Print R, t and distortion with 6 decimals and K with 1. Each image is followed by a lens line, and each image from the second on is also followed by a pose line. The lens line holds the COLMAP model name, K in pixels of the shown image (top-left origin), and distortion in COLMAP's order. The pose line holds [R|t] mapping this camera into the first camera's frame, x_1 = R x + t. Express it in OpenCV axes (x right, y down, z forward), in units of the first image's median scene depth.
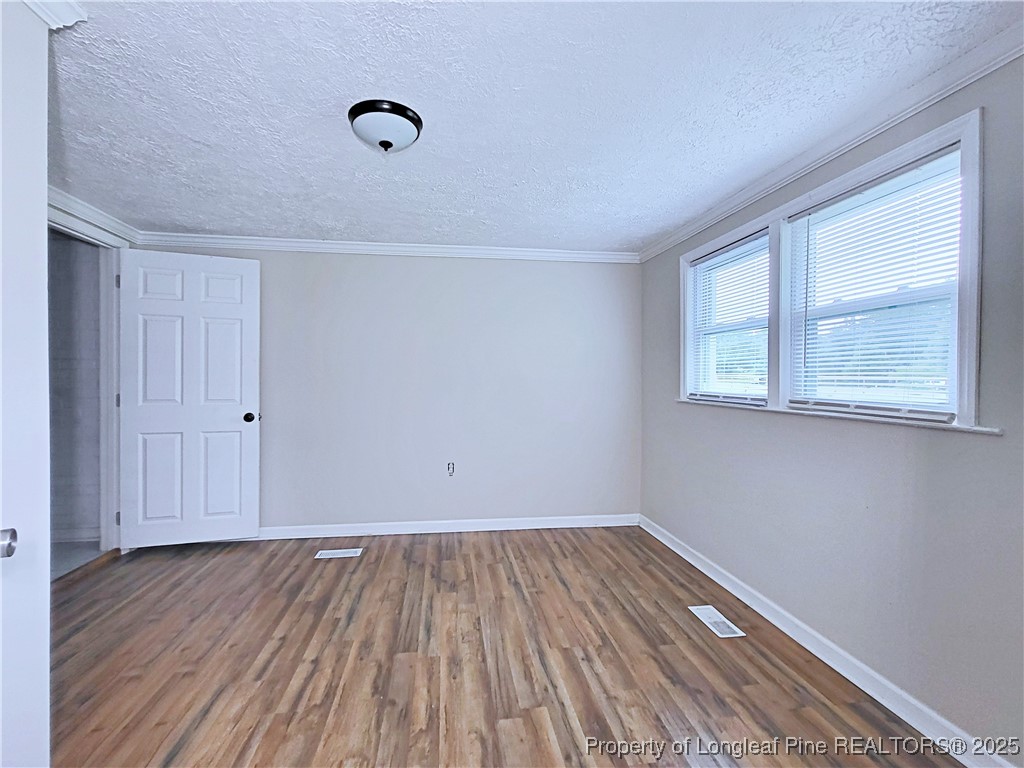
lens RADIAL K [[444.0, 0, 515.3], [0, 444.0, 382.3], [0, 0, 1]] dist [-0.001998, -0.000267]
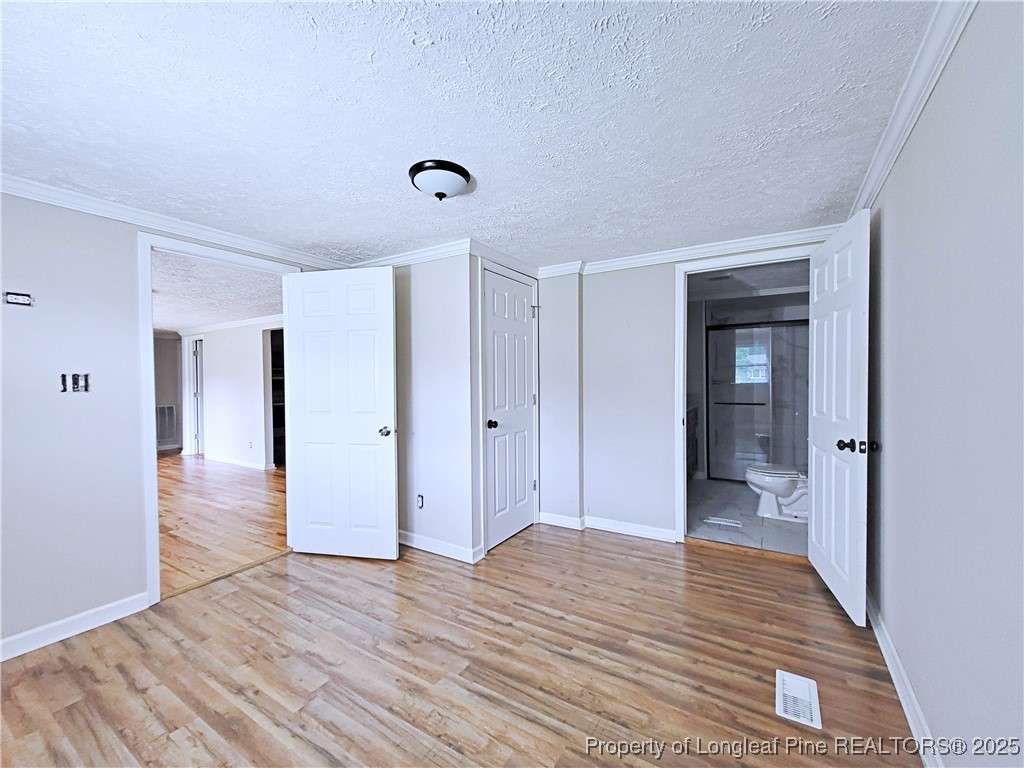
lens RADIAL K [[444.0, 0, 520.4], [0, 444.0, 385.3], [0, 0, 1]] dist [-0.001998, -0.000267]
pose [[-0.658380, 0.007881, -0.752645, 0.405324], [-0.001369, 0.999931, 0.011667, -0.032373], [0.752685, 0.008711, -0.658324, 1.705935]]
